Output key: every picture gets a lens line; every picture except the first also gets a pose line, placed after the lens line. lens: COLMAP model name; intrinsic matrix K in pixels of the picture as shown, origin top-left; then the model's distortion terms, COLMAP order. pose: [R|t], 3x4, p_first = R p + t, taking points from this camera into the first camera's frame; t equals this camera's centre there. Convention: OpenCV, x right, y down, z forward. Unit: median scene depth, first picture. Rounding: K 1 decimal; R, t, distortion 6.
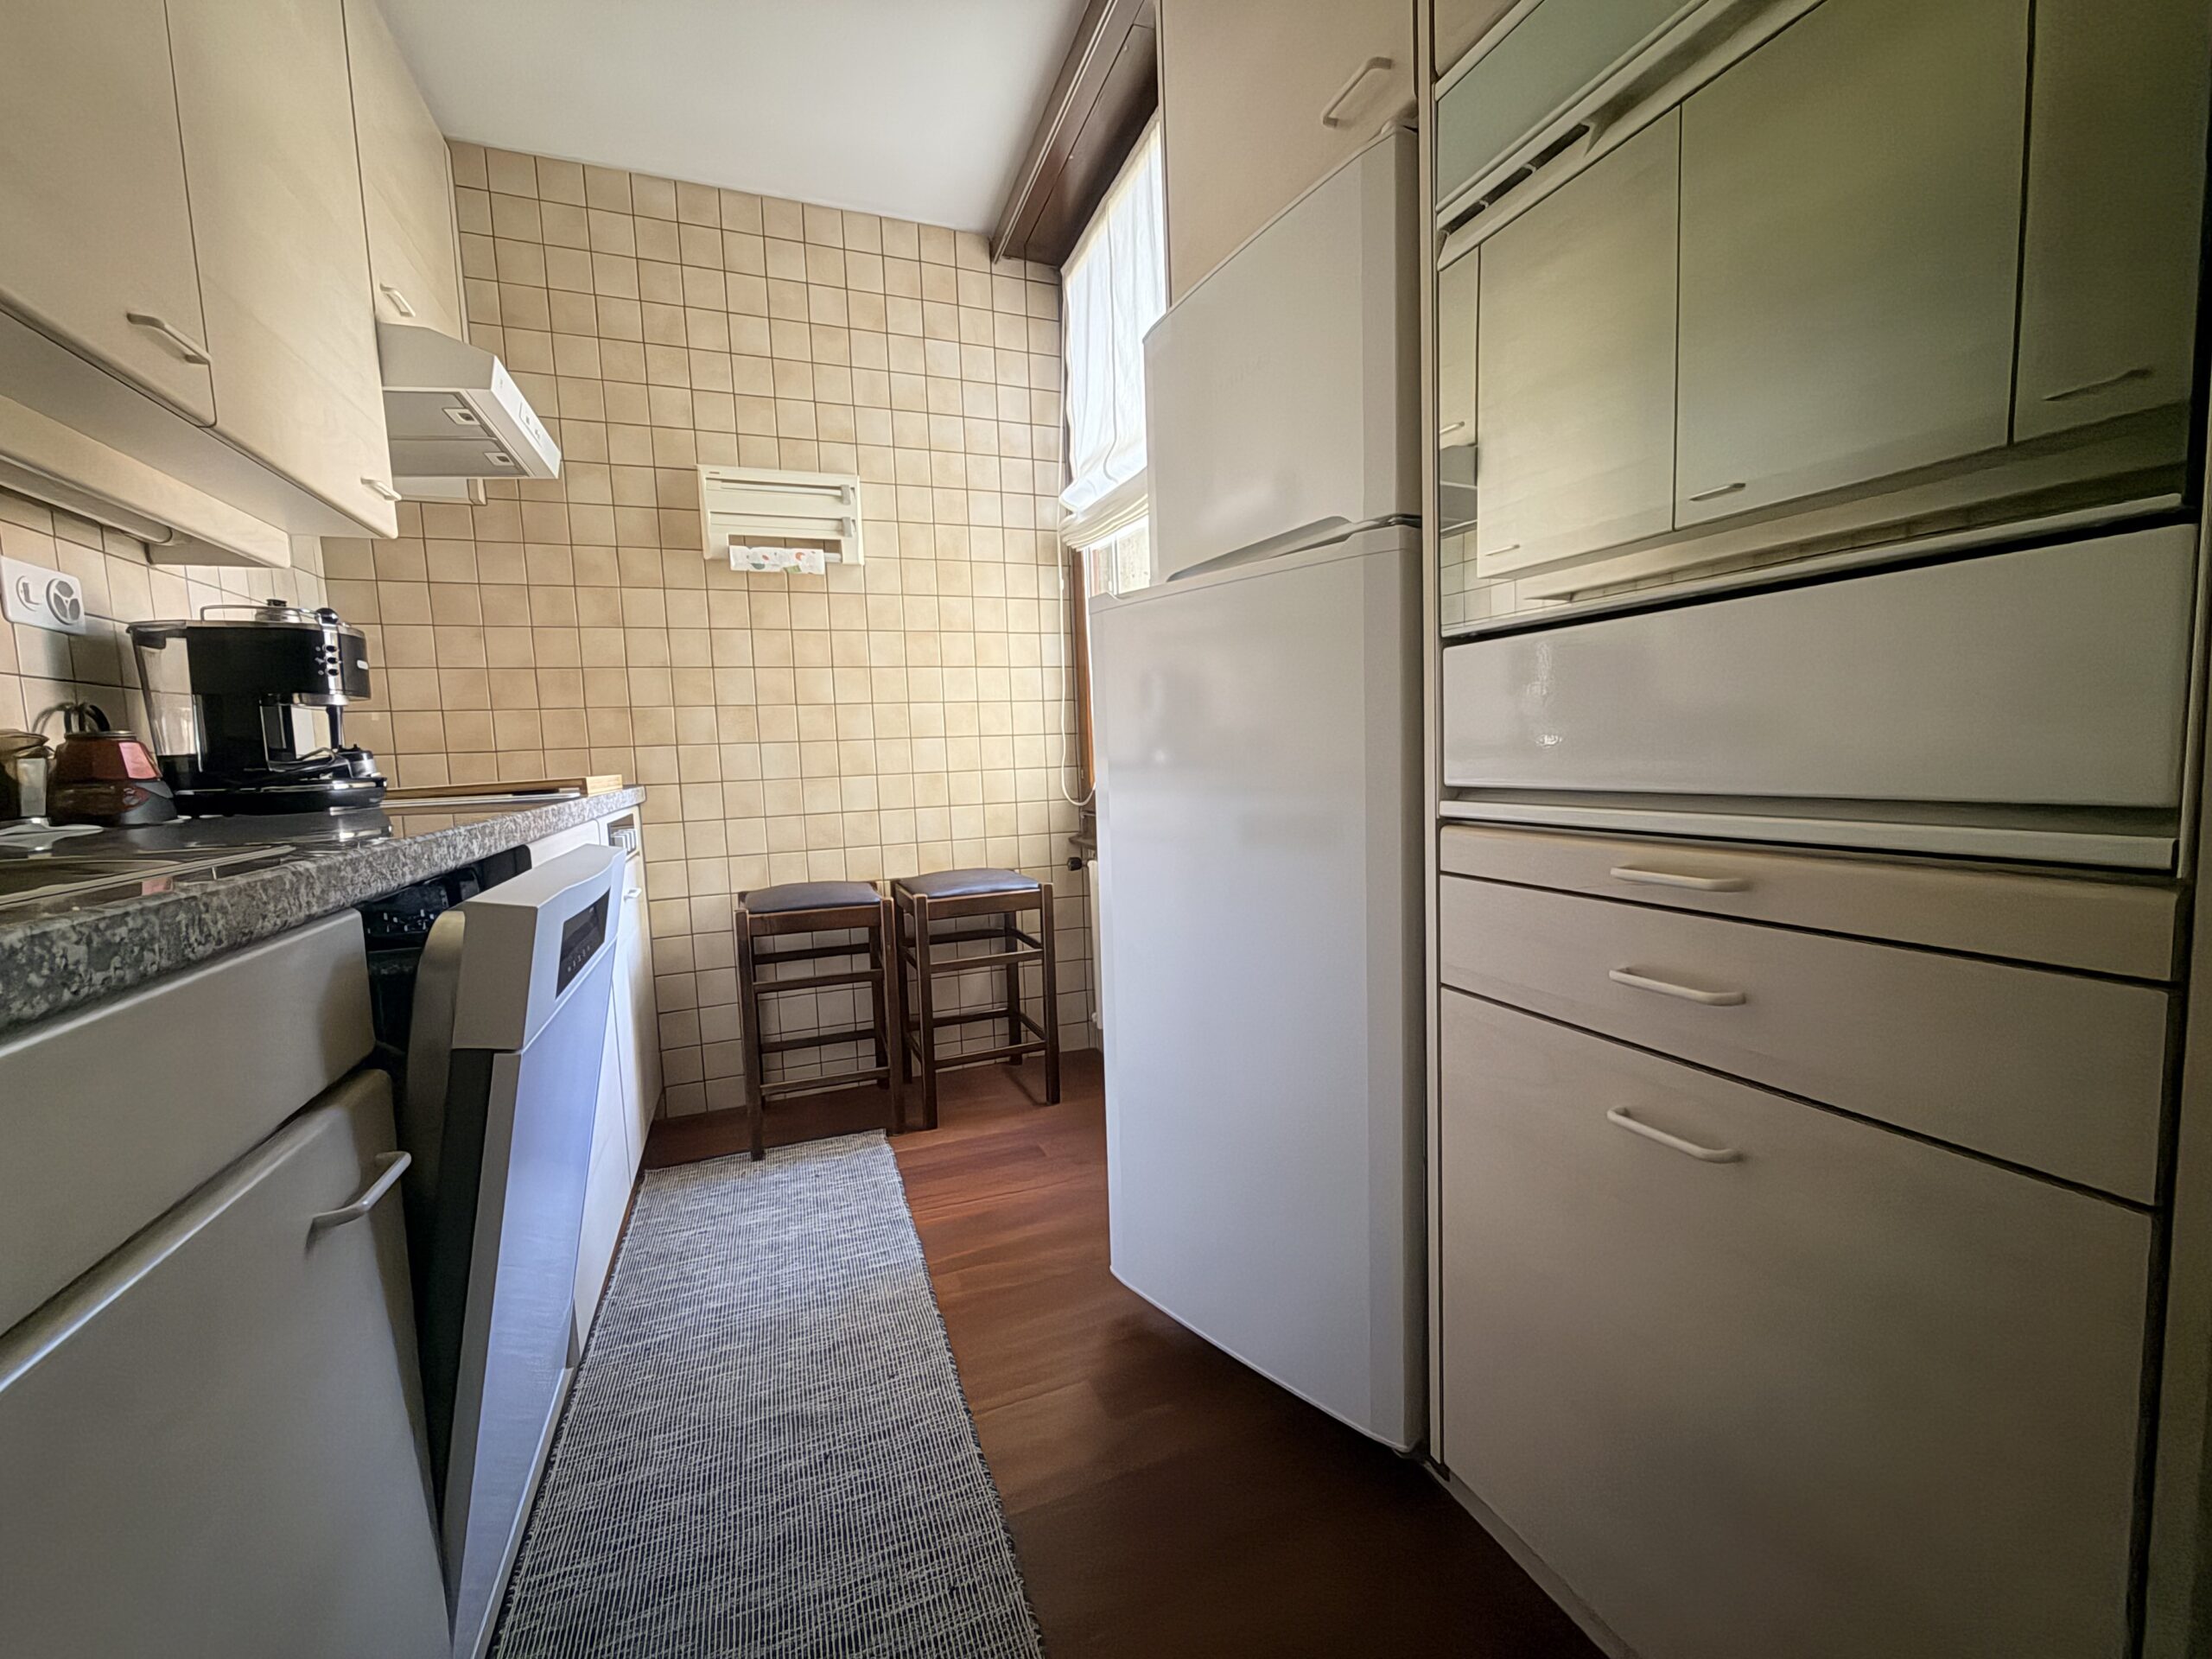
lens RADIAL K [[880.3, 0, 1103.4], [0, 880.3, 830.0], [0, 0, 1]] dist [-0.003281, 0.002320]
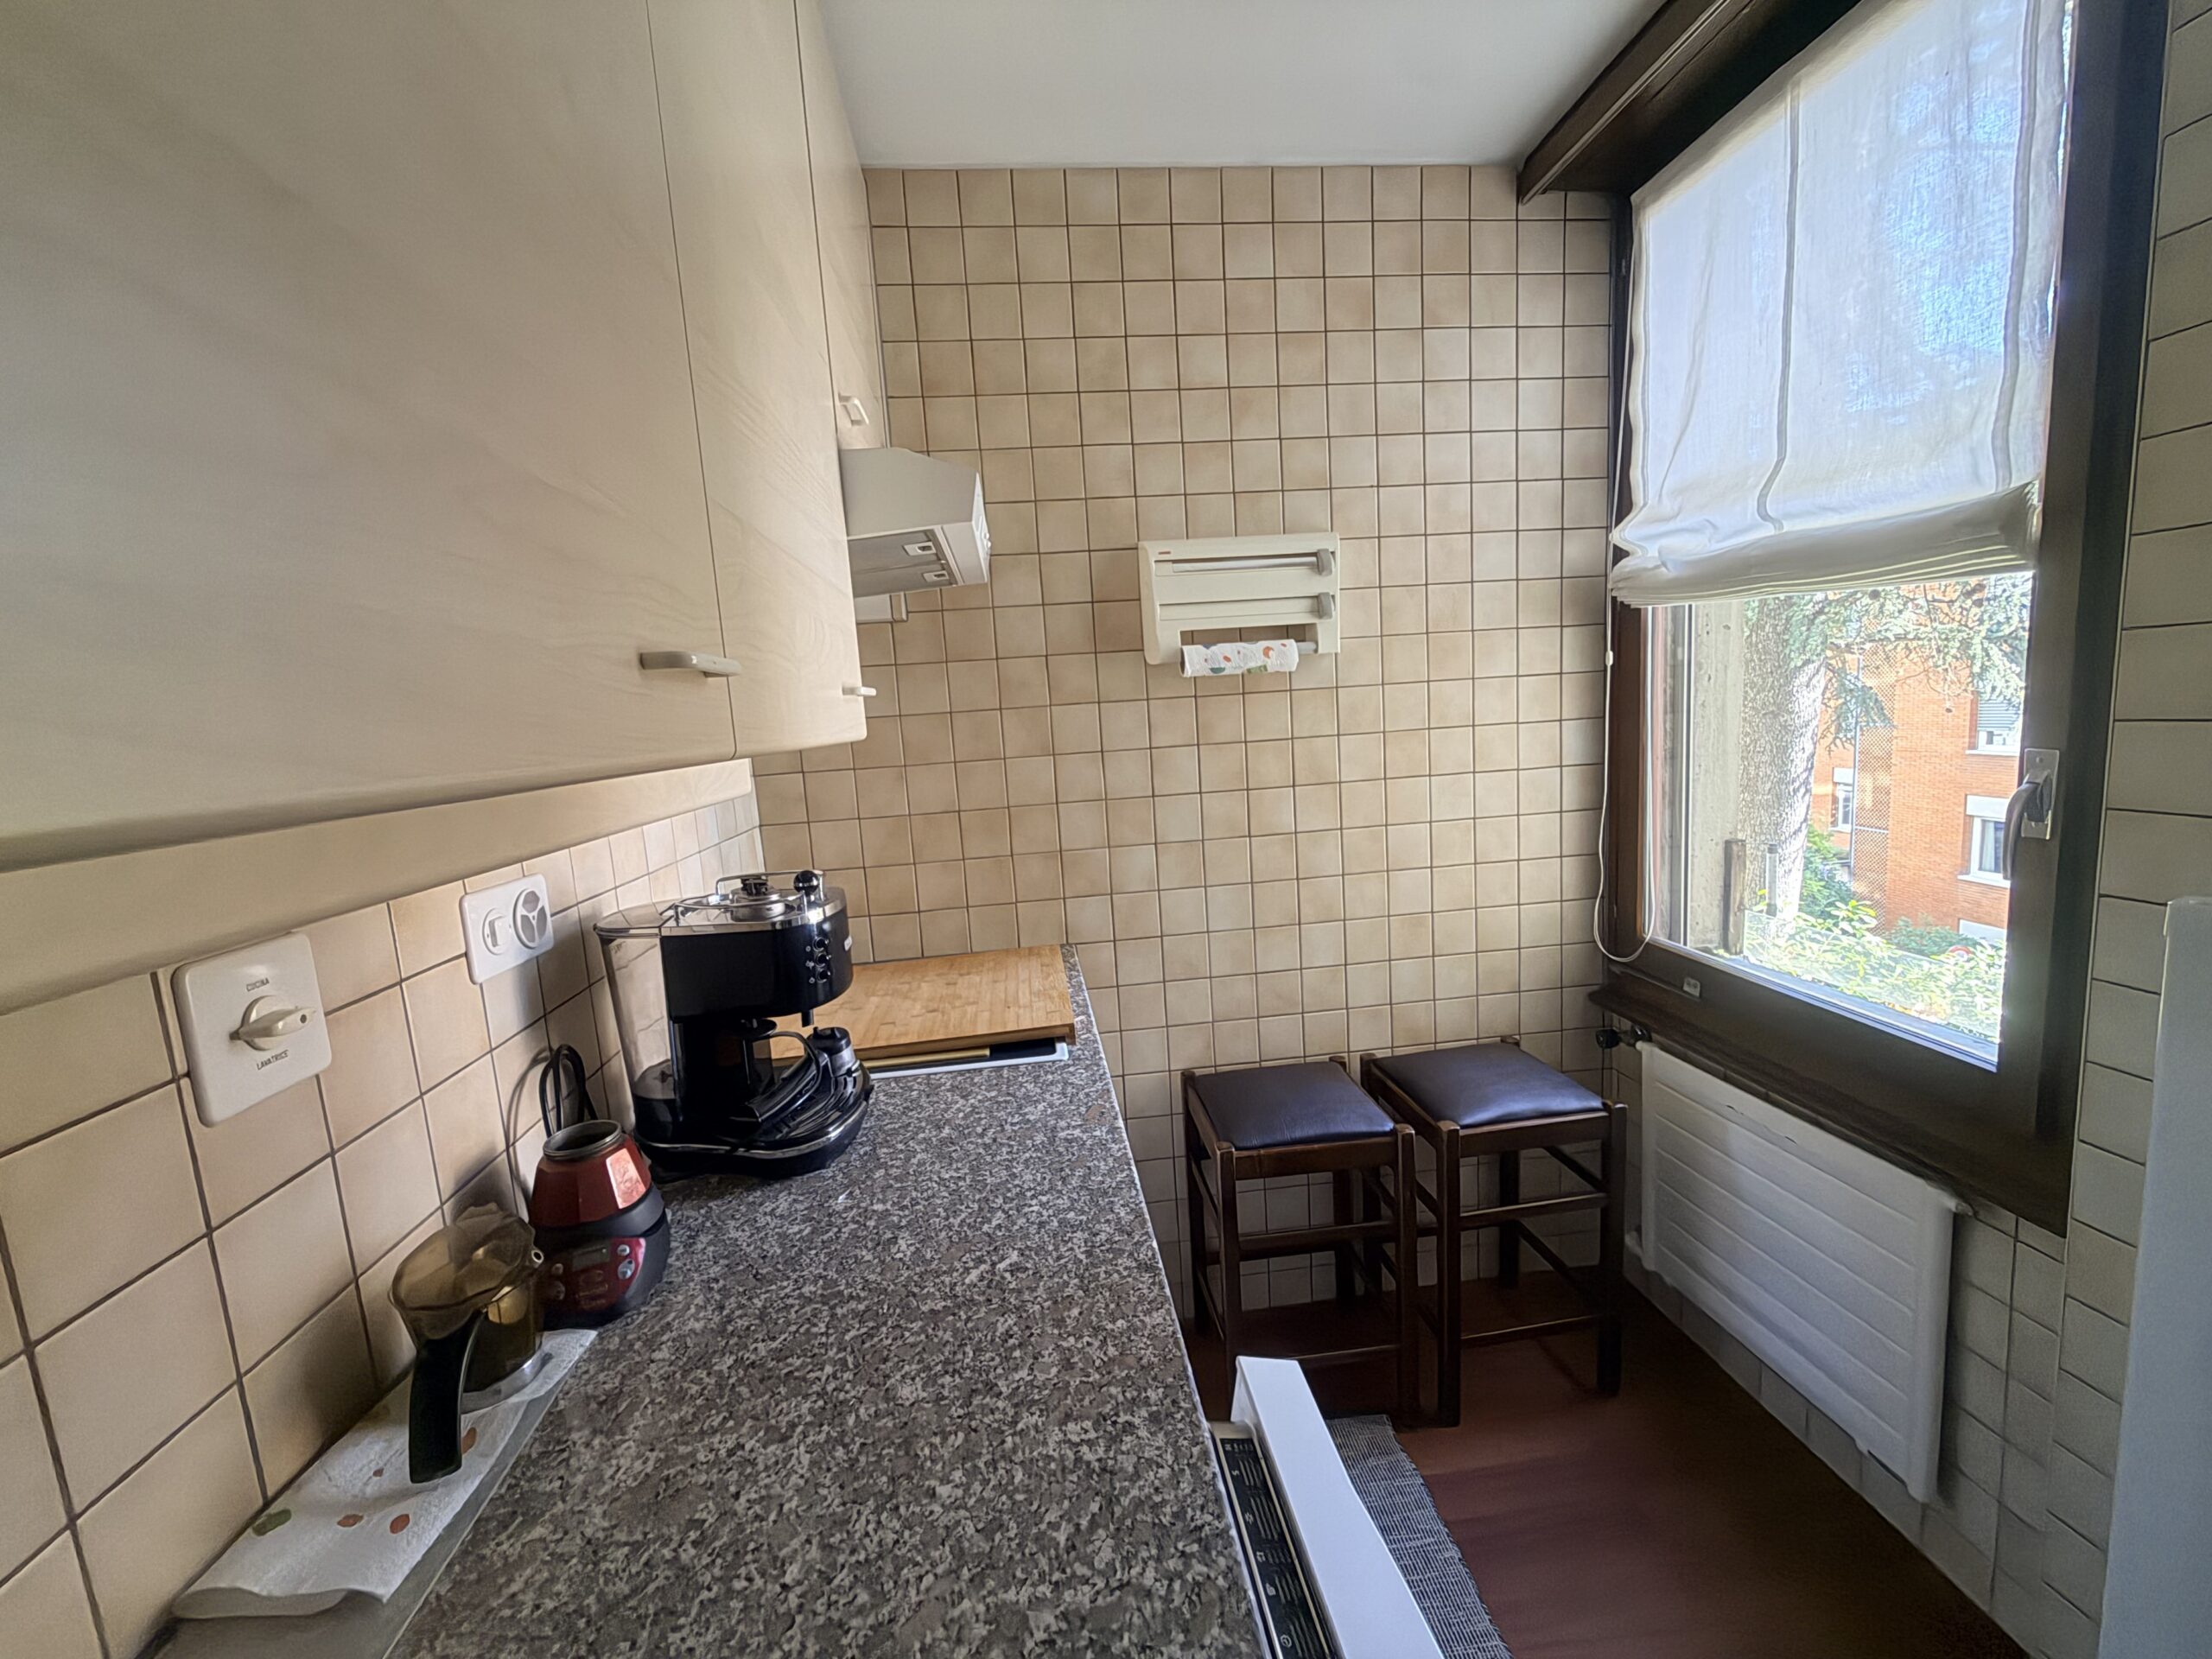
lens RADIAL K [[880.3, 0, 1105.2], [0, 880.3, 830.1], [0, 0, 1]] dist [-0.003281, 0.002320]
pose [[0.964327, 0.009534, -0.264541, -0.279432], [0.005114, 0.998494, 0.054627, -0.201222], [0.264663, -0.054031, 0.962826, 0.225453]]
